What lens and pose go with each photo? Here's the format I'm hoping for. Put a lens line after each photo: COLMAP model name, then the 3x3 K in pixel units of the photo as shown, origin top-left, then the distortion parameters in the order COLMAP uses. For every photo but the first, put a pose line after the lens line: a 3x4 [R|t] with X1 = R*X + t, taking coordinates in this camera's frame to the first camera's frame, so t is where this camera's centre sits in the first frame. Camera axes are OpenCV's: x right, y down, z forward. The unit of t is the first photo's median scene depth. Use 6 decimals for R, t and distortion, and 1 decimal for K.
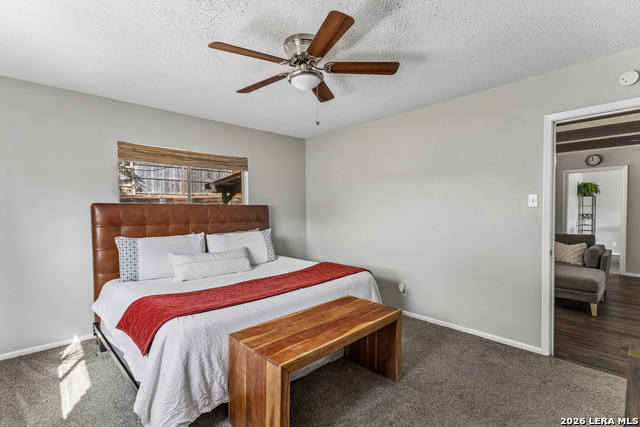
lens RADIAL K [[302.0, 0, 322.7], [0, 302.0, 214.6], [0, 0, 1]] dist [0.004950, 0.000119]
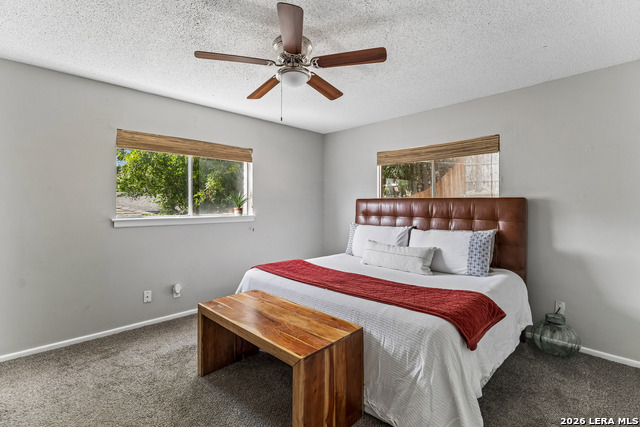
lens RADIAL K [[302.0, 0, 322.6], [0, 302.0, 209.5], [0, 0, 1]] dist [0.004950, 0.000119]
pose [[-0.002706, 0.015766, -0.999872, 0.841543], [-0.021517, 0.999643, 0.015821, -0.009212], [0.999765, 0.021557, -0.002366, 0.985655]]
